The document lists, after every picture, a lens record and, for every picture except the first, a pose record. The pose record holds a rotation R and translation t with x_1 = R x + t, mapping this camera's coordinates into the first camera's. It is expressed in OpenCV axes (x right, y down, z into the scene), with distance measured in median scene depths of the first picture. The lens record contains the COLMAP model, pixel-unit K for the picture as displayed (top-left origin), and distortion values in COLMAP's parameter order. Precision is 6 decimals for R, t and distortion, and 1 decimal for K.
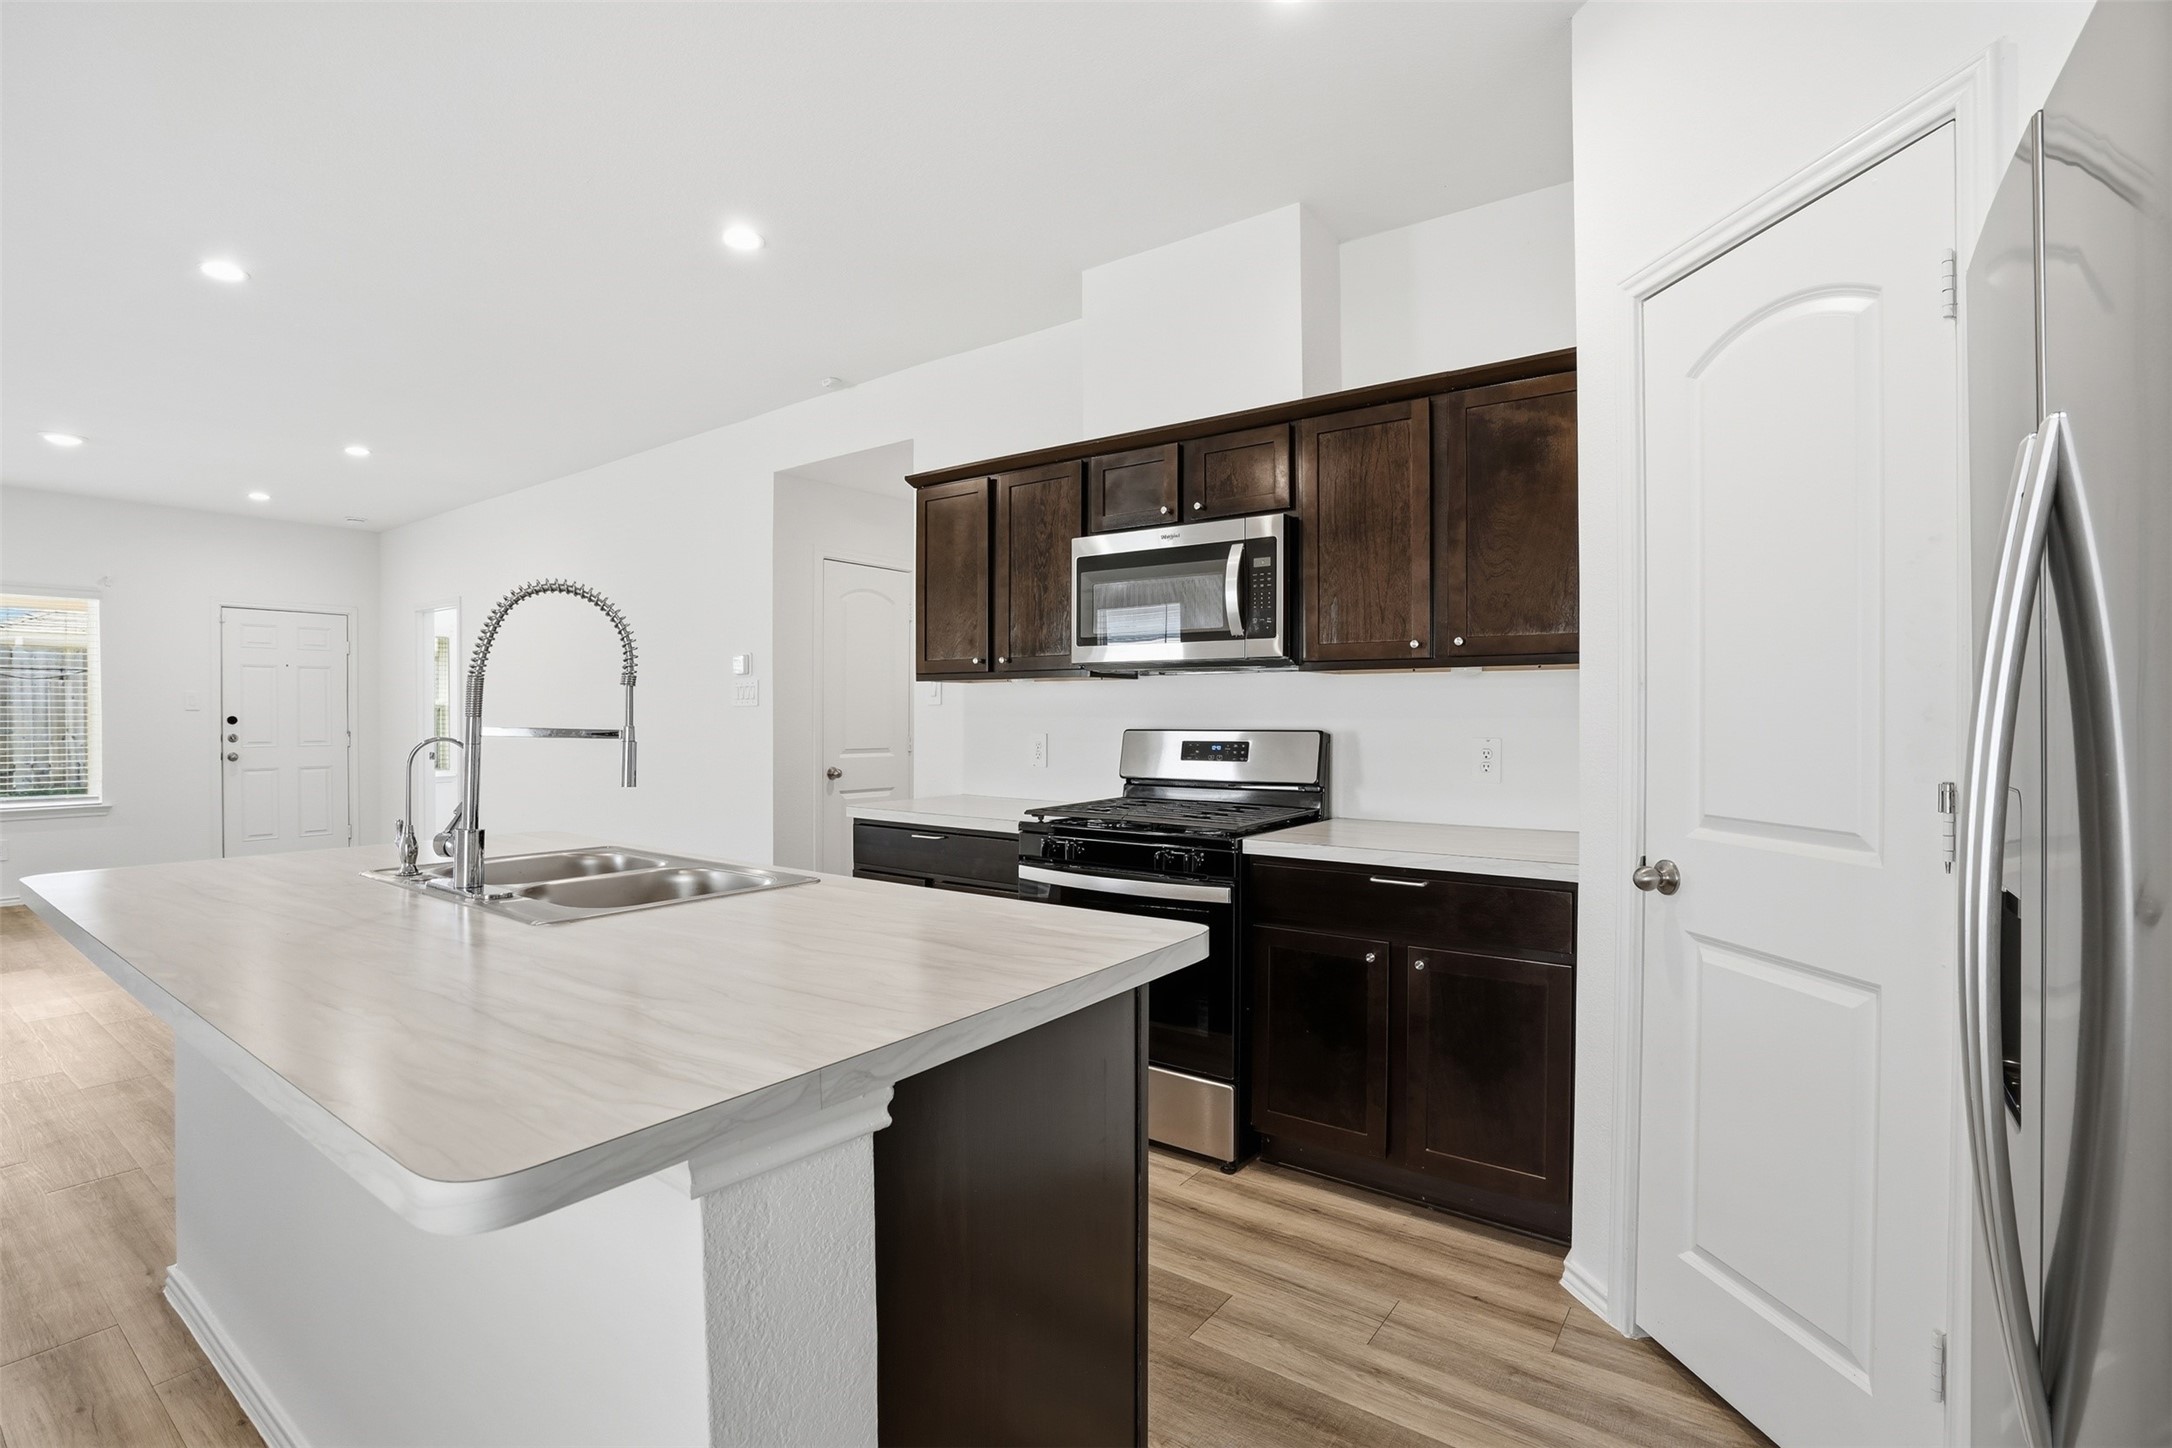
lens RADIAL K [[1003.1, 0, 1086.9], [0, 1003.1, 701.0], [0, 0, 1]] dist [-0.000836, -0.000120]
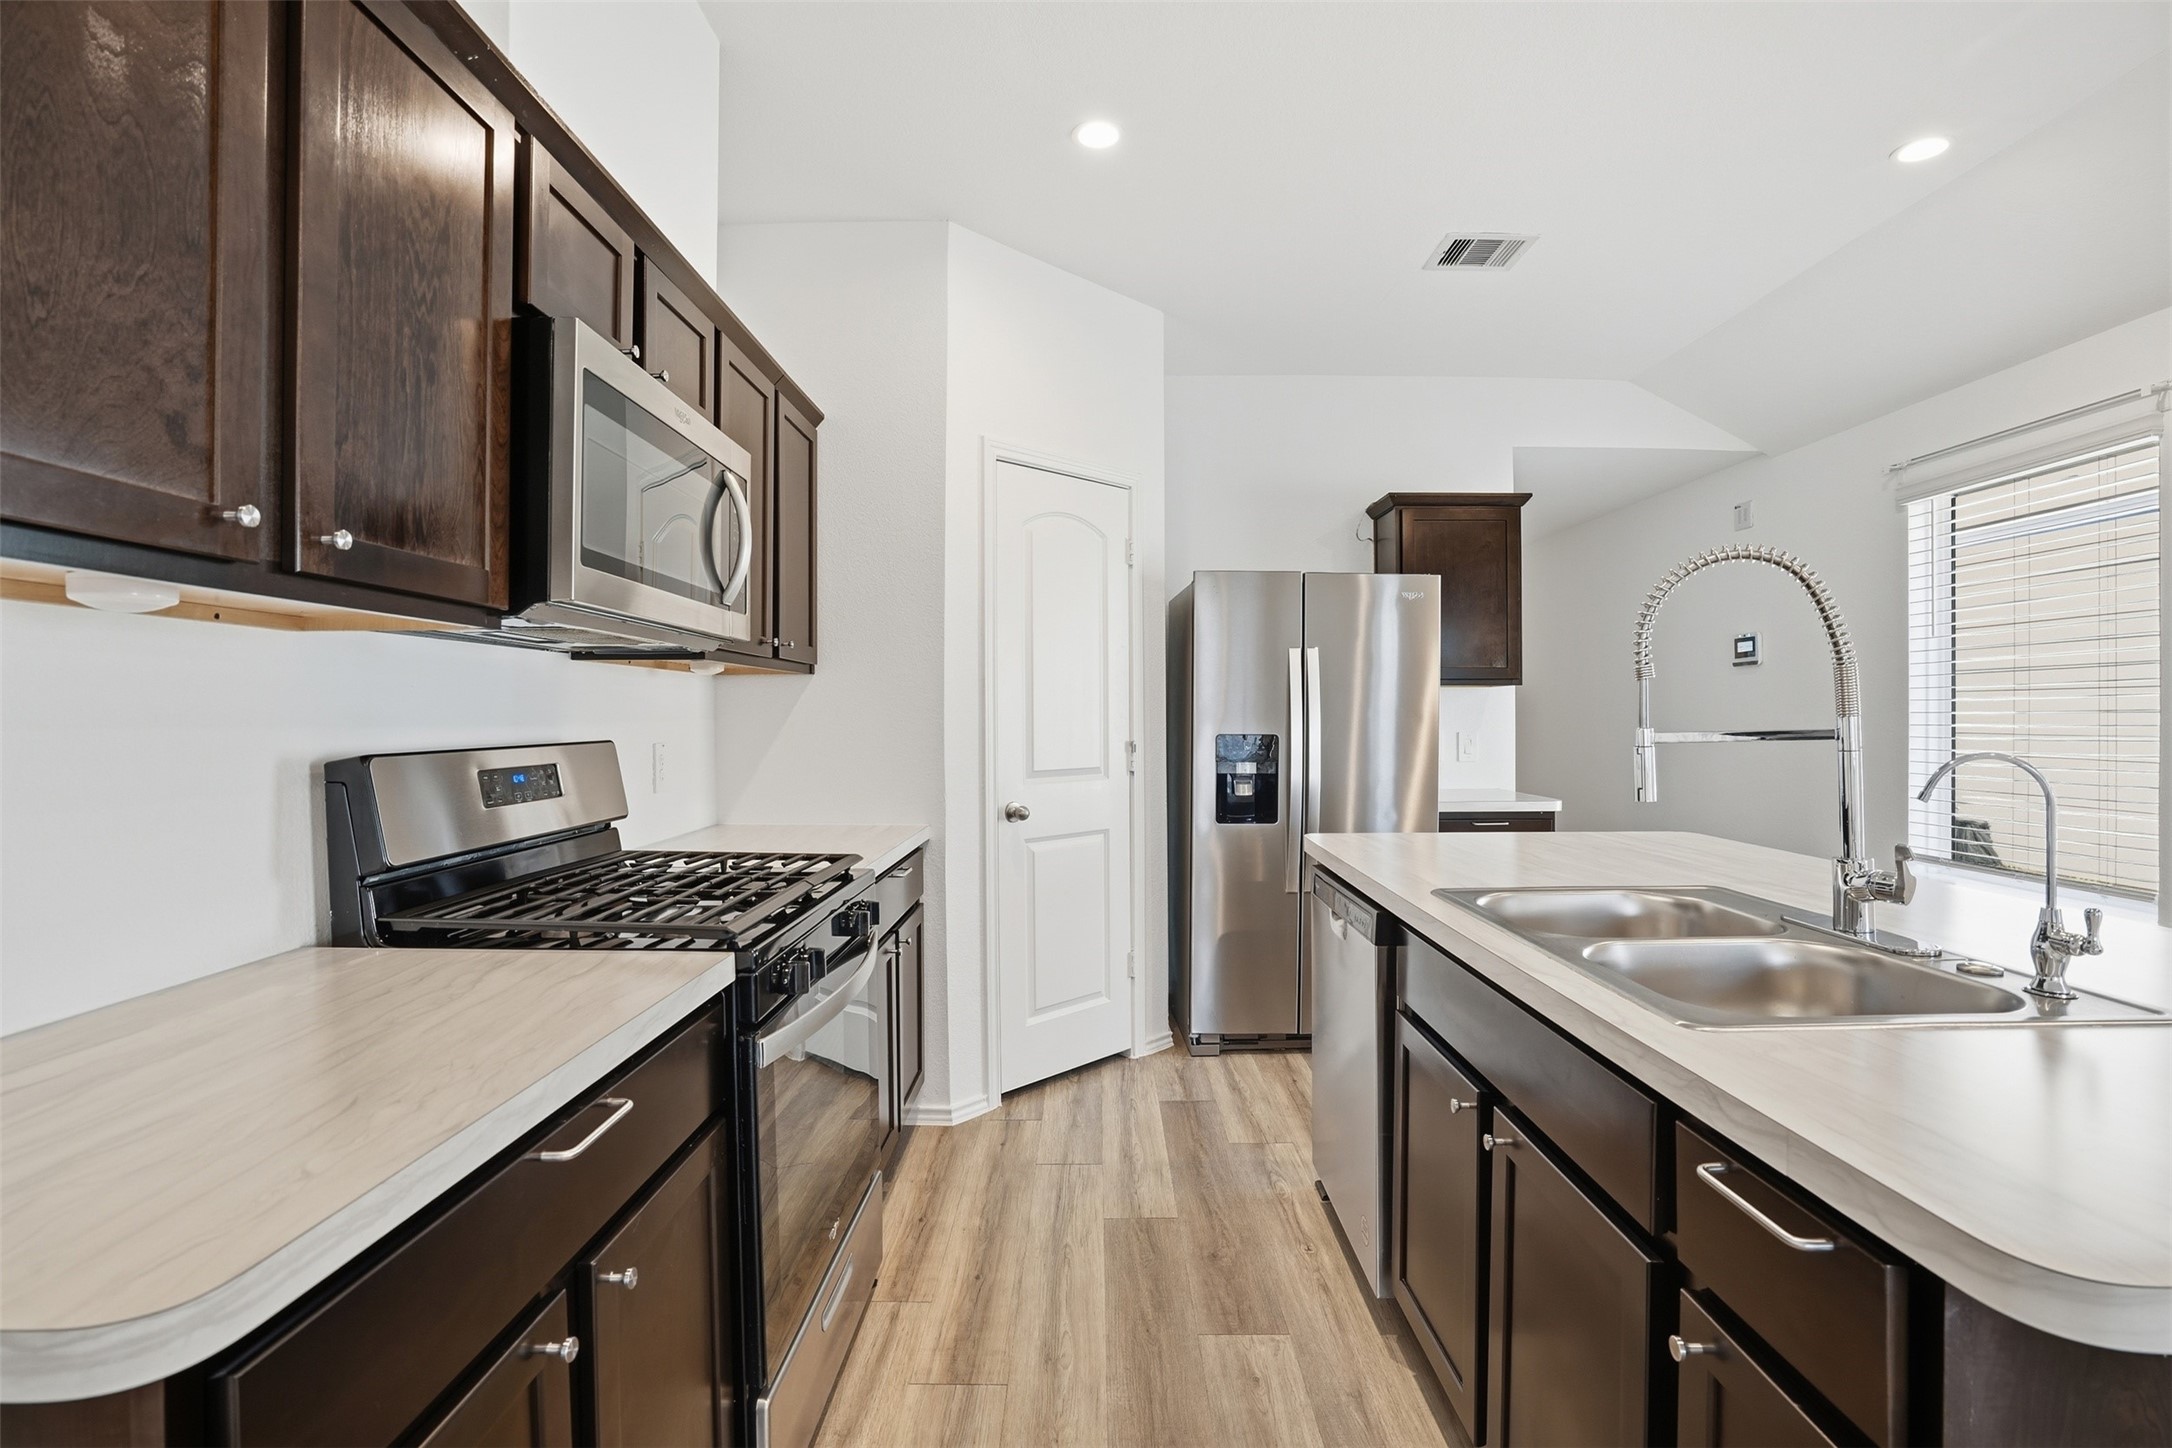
lens RADIAL K [[1003.1, 0, 1086.9], [0, 1003.1, 701.0], [0, 0, 1]] dist [-0.000836, -0.000120]
pose [[-0.580546, 0.018798, 0.814010, -0.785922], [-0.002272, 0.999692, -0.024706, 0.026614], [-0.814224, -0.016192, -0.580325, 1.679896]]
